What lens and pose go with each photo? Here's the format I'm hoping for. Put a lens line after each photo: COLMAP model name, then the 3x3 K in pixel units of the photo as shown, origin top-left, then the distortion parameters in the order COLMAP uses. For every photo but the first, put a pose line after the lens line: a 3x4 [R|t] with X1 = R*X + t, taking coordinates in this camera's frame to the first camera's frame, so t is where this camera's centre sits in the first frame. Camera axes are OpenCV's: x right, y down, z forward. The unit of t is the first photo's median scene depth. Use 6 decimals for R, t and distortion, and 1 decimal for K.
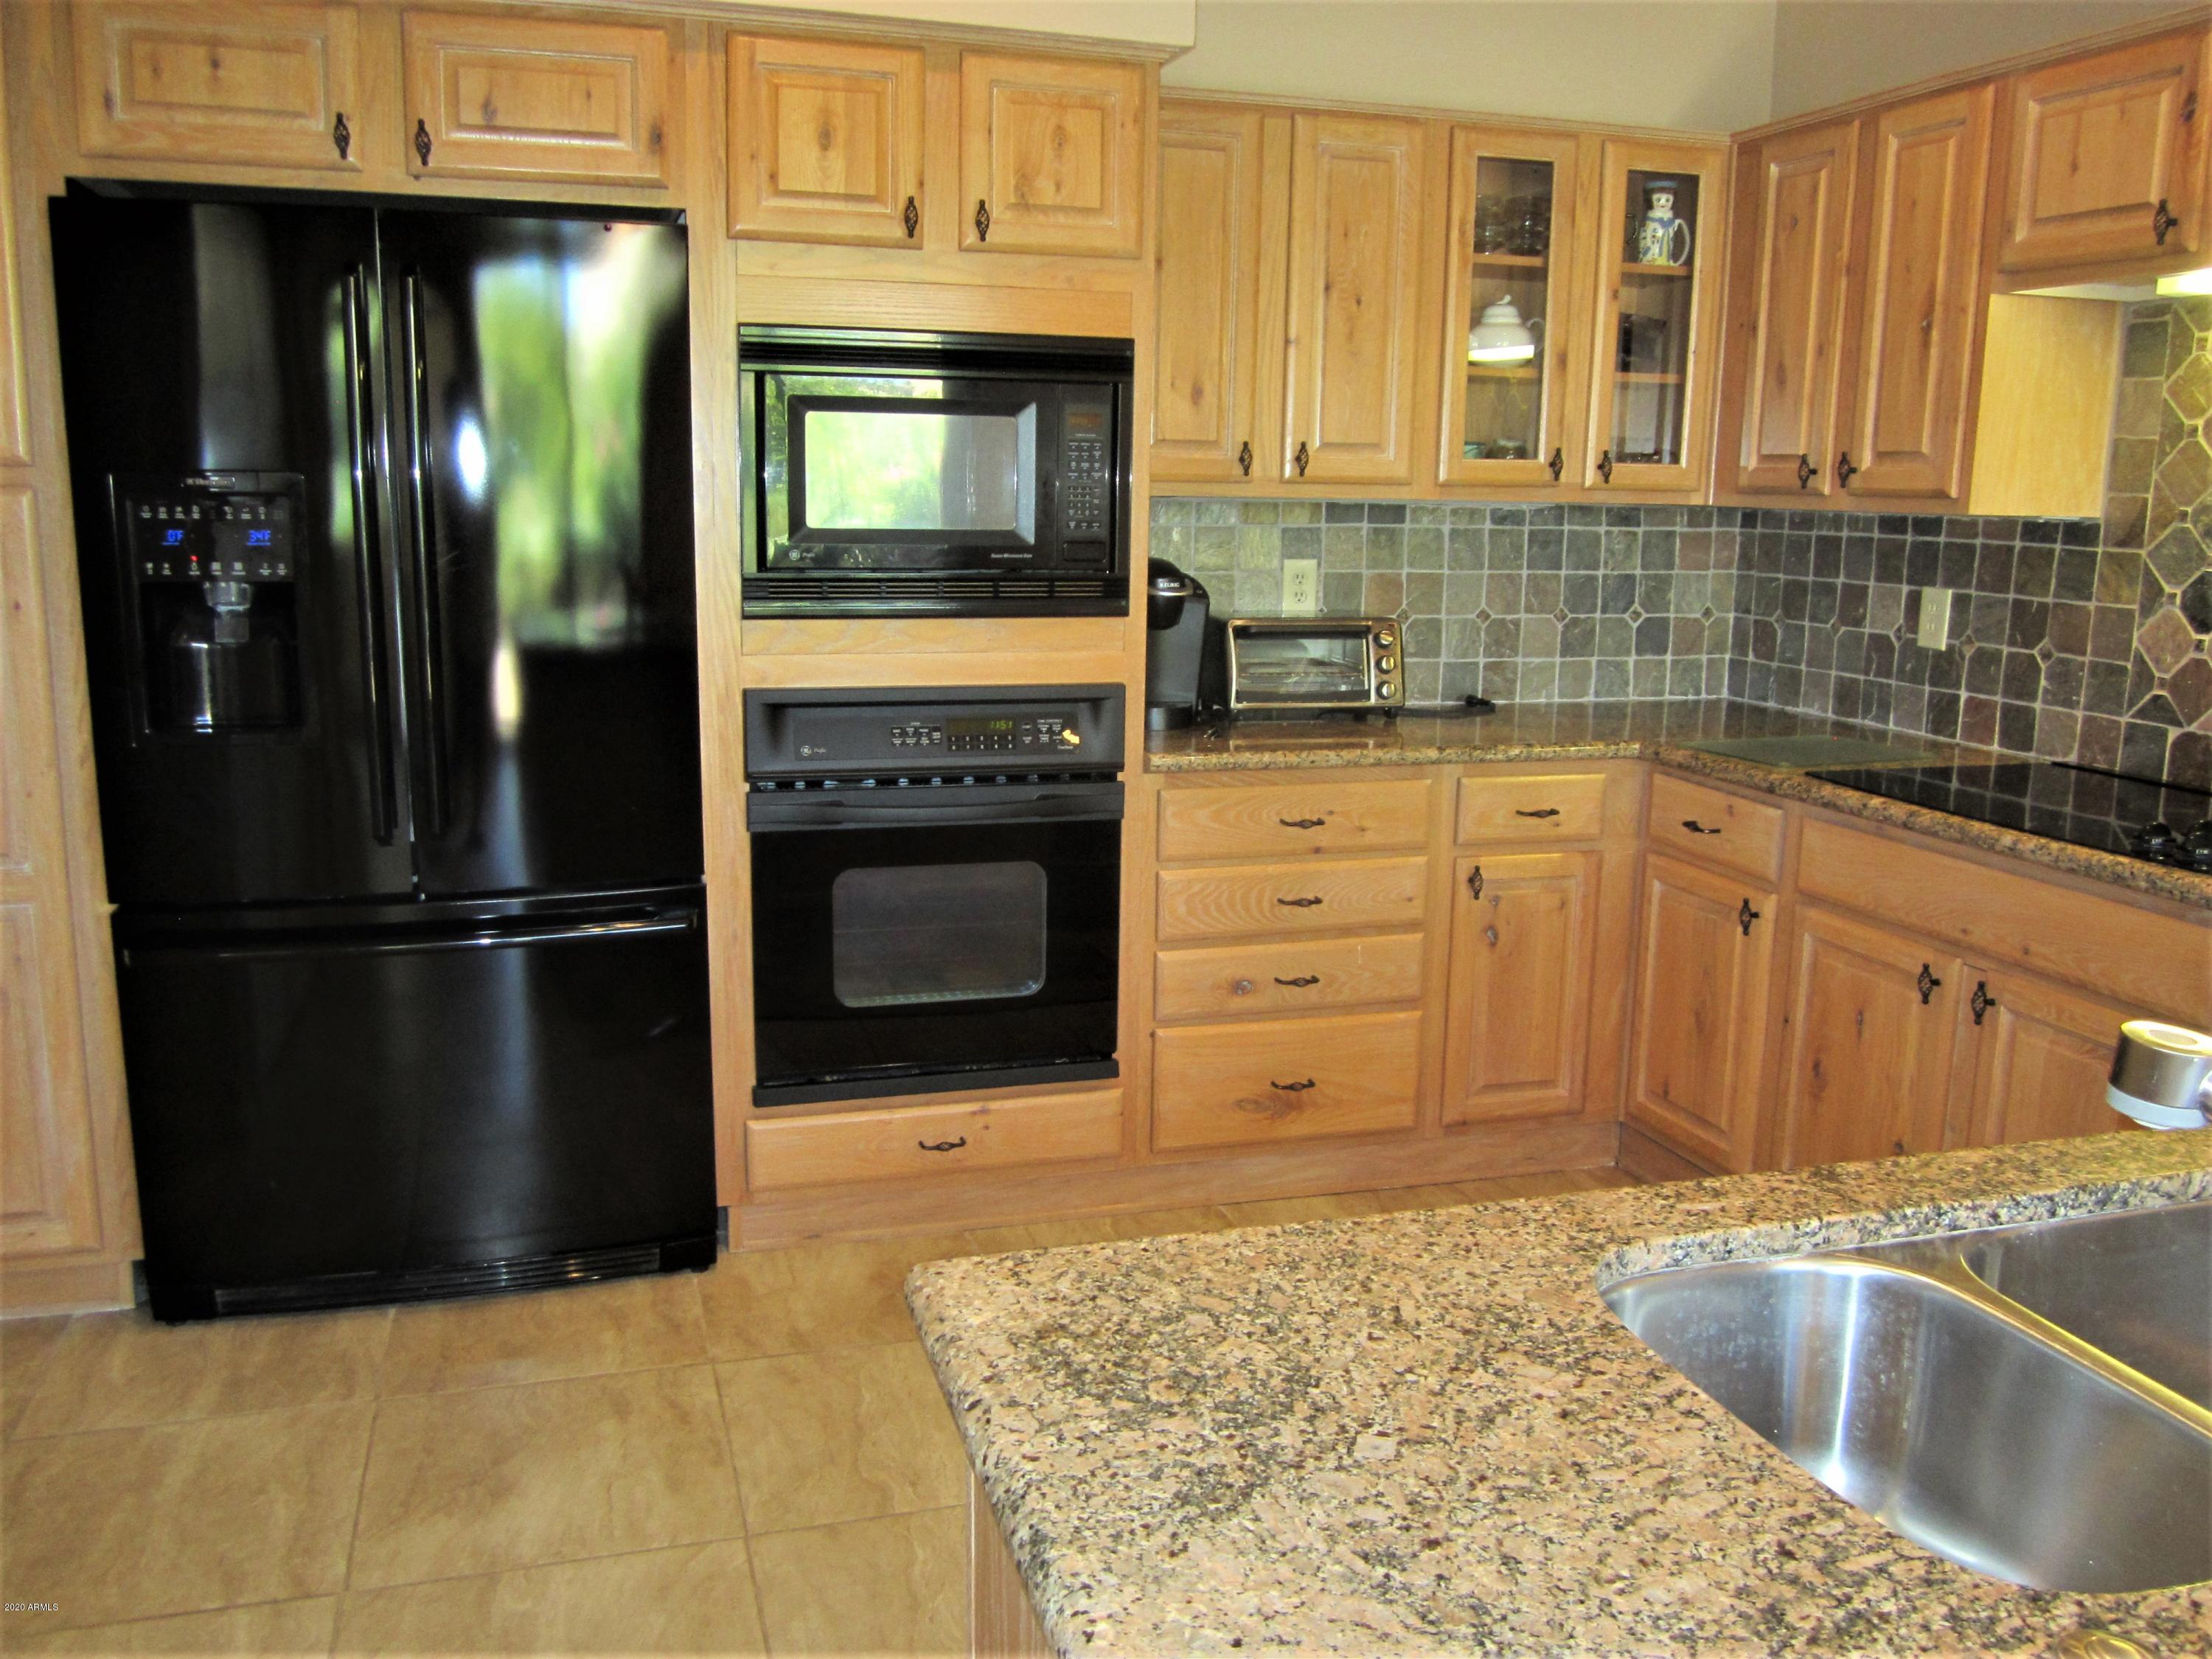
lens RADIAL K [[1821.4, 0, 1110.5], [0, 1821.4, 832.6], [0, 0, 1]] dist [-0.044777, 0.010110]
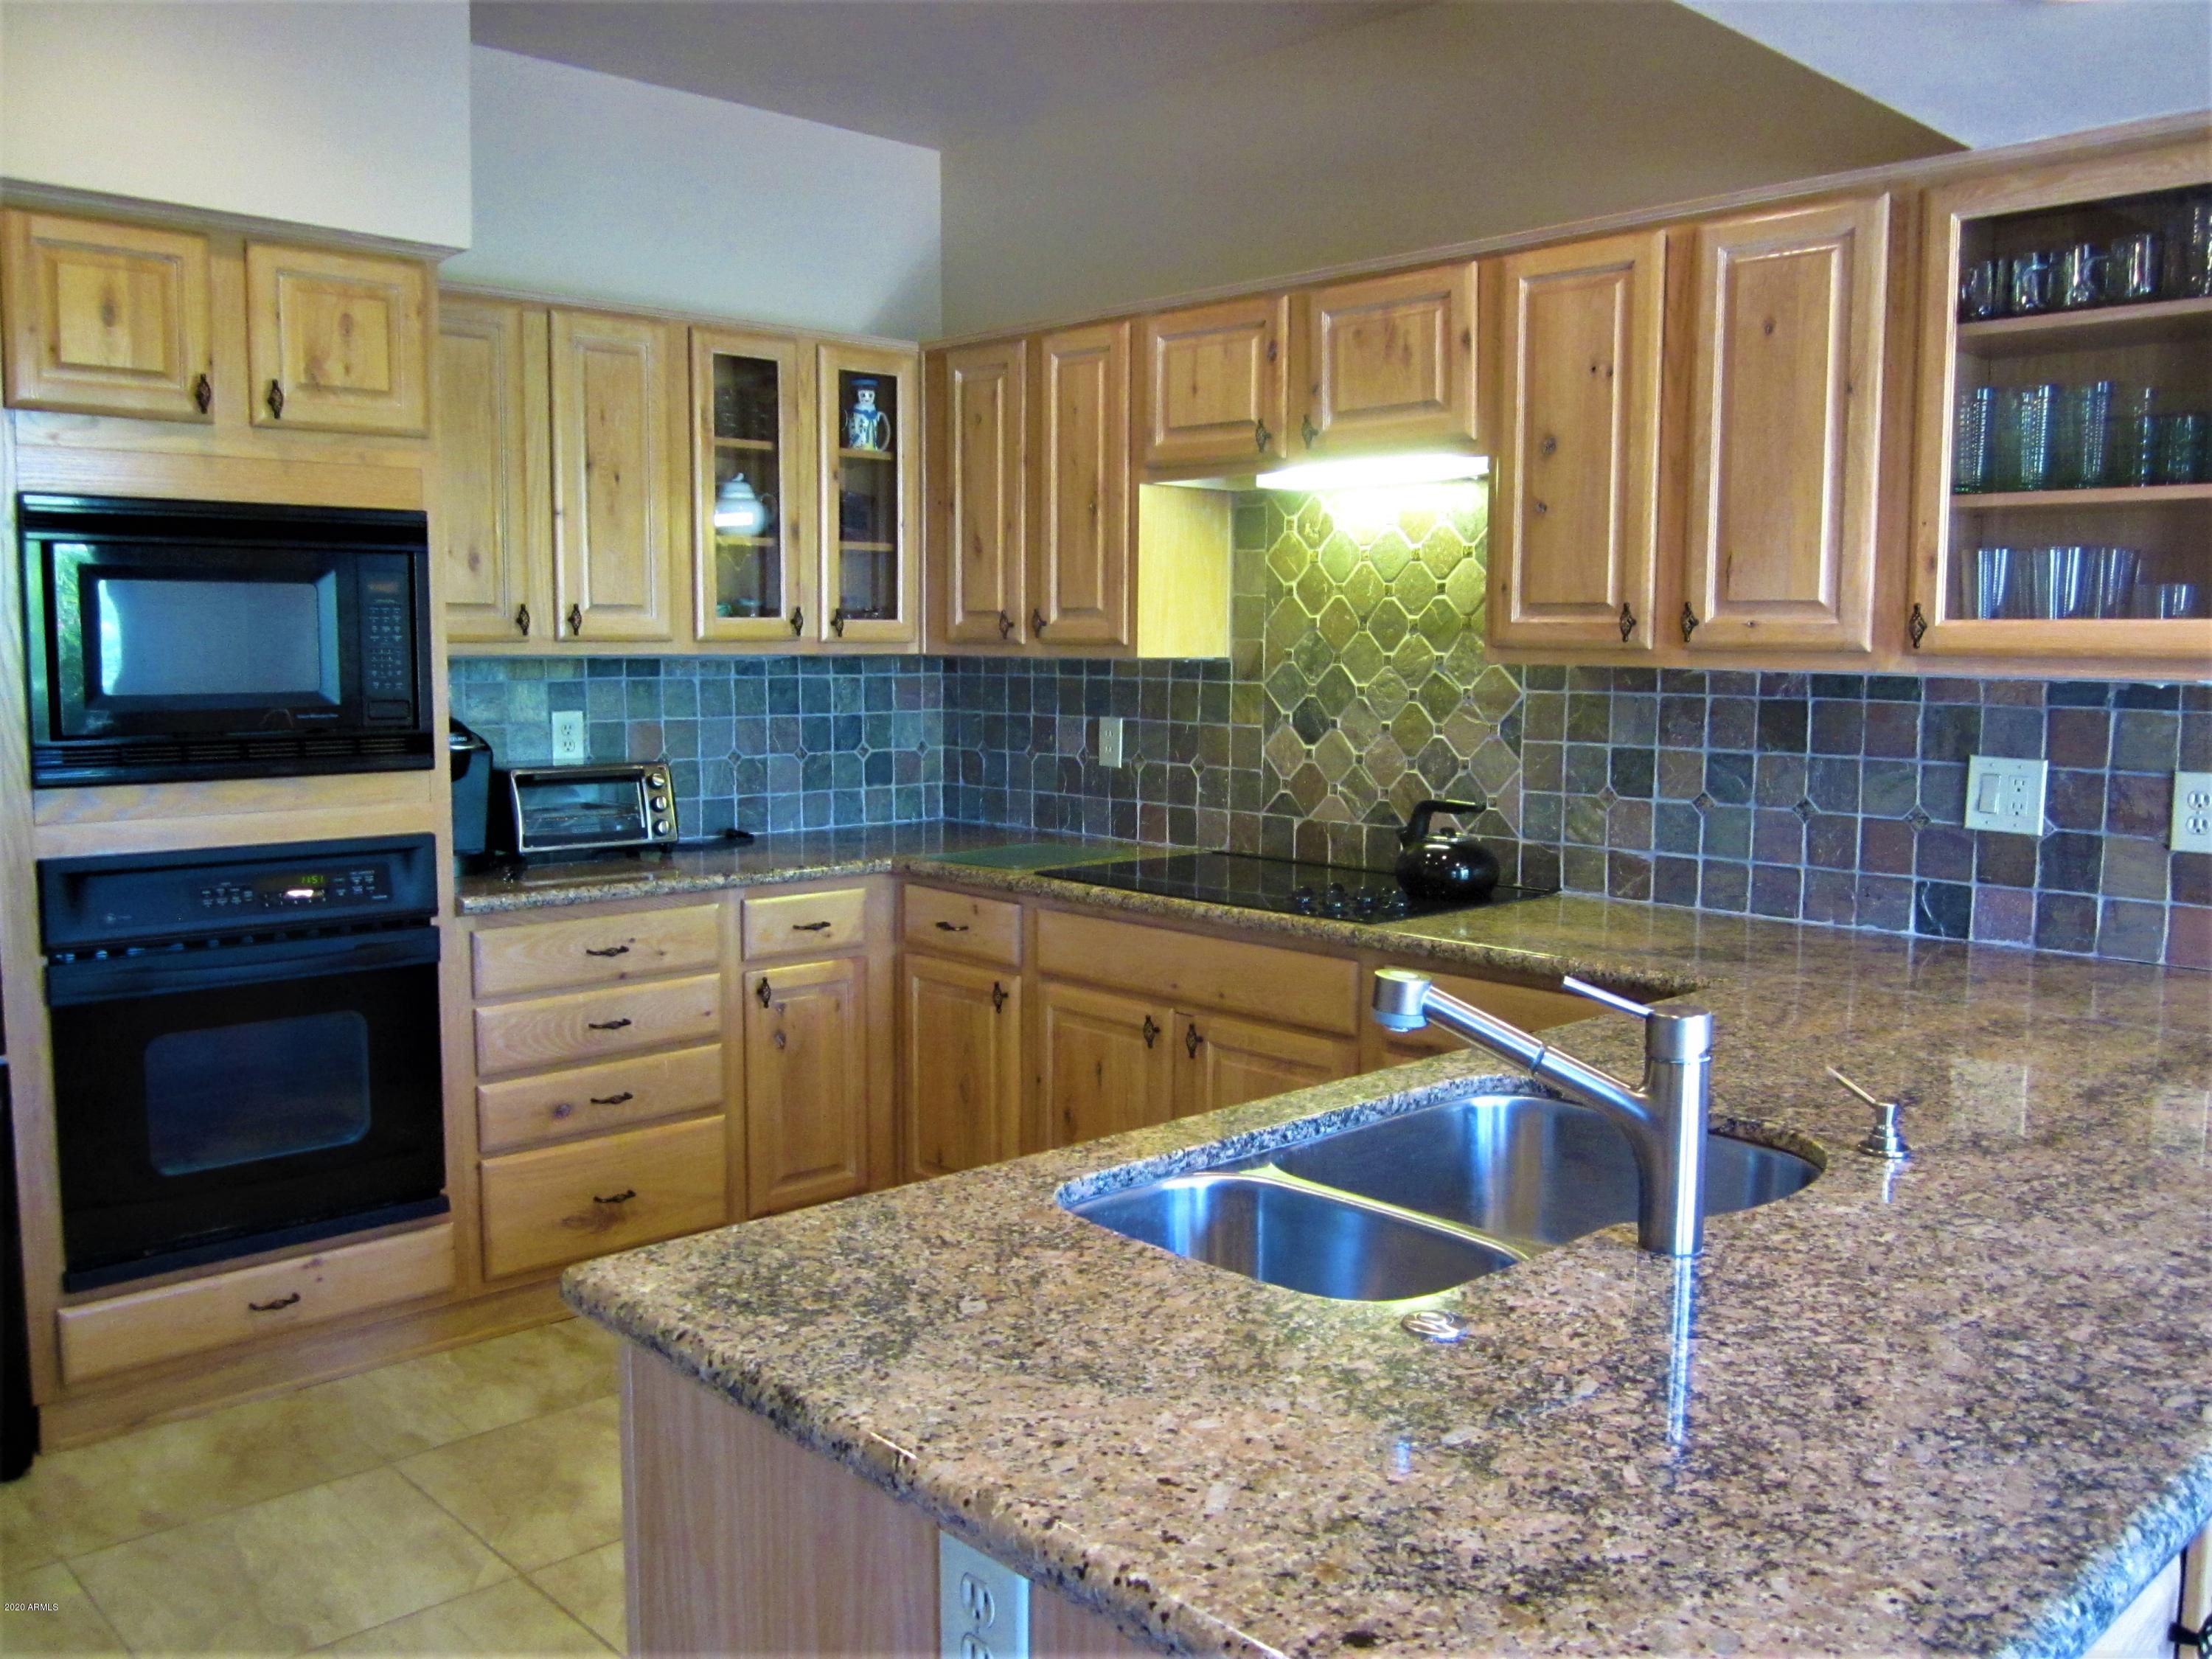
lens RADIAL K [[1821.4, 0, 1102.9], [0, 1821.4, 835.1], [0, 0, 1]] dist [-0.044777, 0.010110]
pose [[0.896154, -0.059279, 0.439766, -0.107127], [0.093868, 0.993934, -0.057304, 0.015972], [-0.433701, 0.092633, 0.896283, -0.109128]]
